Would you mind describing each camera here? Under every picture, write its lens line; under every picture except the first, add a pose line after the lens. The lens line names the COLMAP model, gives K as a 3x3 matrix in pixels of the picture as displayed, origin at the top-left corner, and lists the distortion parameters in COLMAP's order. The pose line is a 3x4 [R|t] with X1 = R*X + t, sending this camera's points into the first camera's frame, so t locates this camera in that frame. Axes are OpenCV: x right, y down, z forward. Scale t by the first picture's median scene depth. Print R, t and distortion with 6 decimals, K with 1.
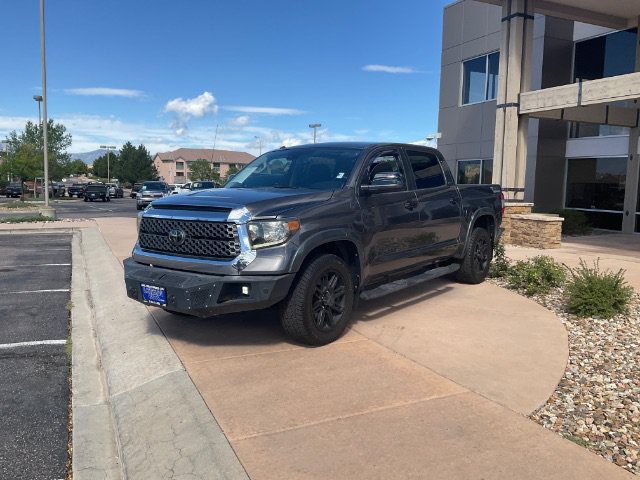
lens RADIAL K [[532.3, 0, 318.5], [0, 532.3, 239.4], [0, 0, 1]] dist [0.084796, -0.161422]
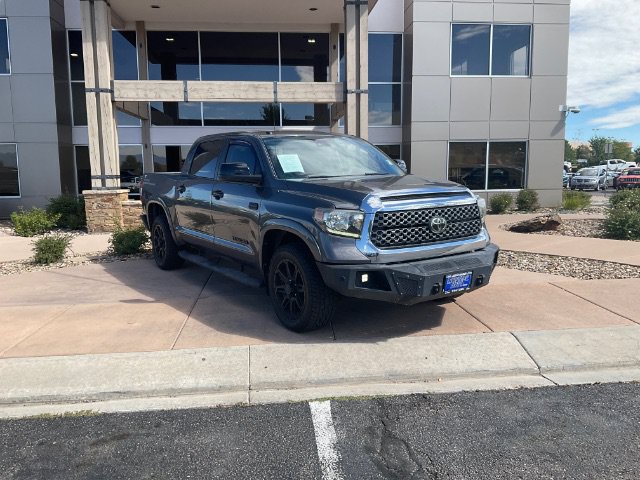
lens RADIAL K [[532.3, 0, 318.5], [0, 532.3, 239.4], [0, 0, 1]] dist [0.084796, -0.161422]
pose [[0.334725, -0.142759, 0.931439, -0.471684], [0.120131, 0.986857, 0.108082, -0.041805], [-0.934627, 0.075717, 0.347476, 0.318400]]
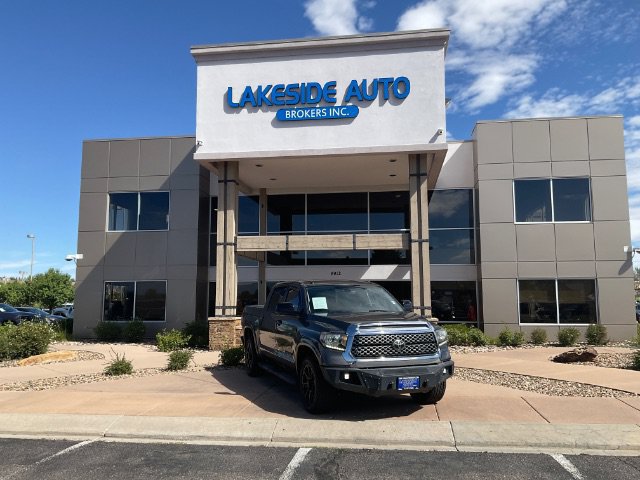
lens RADIAL K [[532.0, 0, 318.2], [0, 532.0, 232.7], [0, 0, 1]] dist [0.103199, -0.188082]
pose [[0.544827, 0.084203, 0.834310, -0.645486], [0.102558, 0.980785, -0.165959, -0.034278], [-0.832253, 0.175984, 0.525723, 0.112252]]
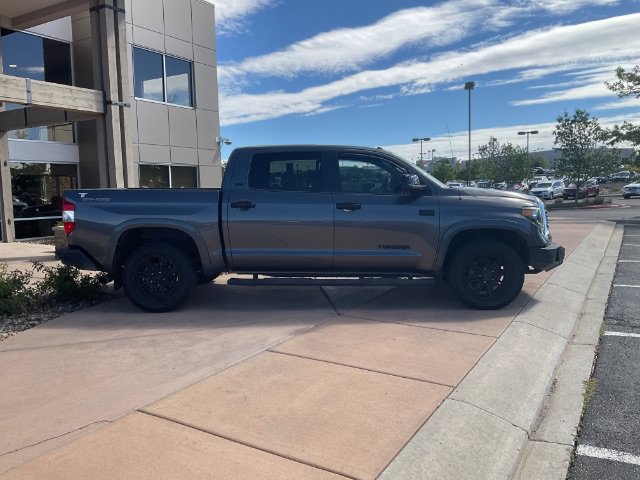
lens RADIAL K [[532.3, 0, 318.5], [0, 532.3, 239.4], [0, 0, 1]] dist [0.084796, -0.161422]
pose [[-0.569386, -0.082035, 0.817967, -0.425614], [0.101112, 0.980465, 0.168716, -0.094834], [-0.815828, 0.178771, -0.549968, 0.860459]]
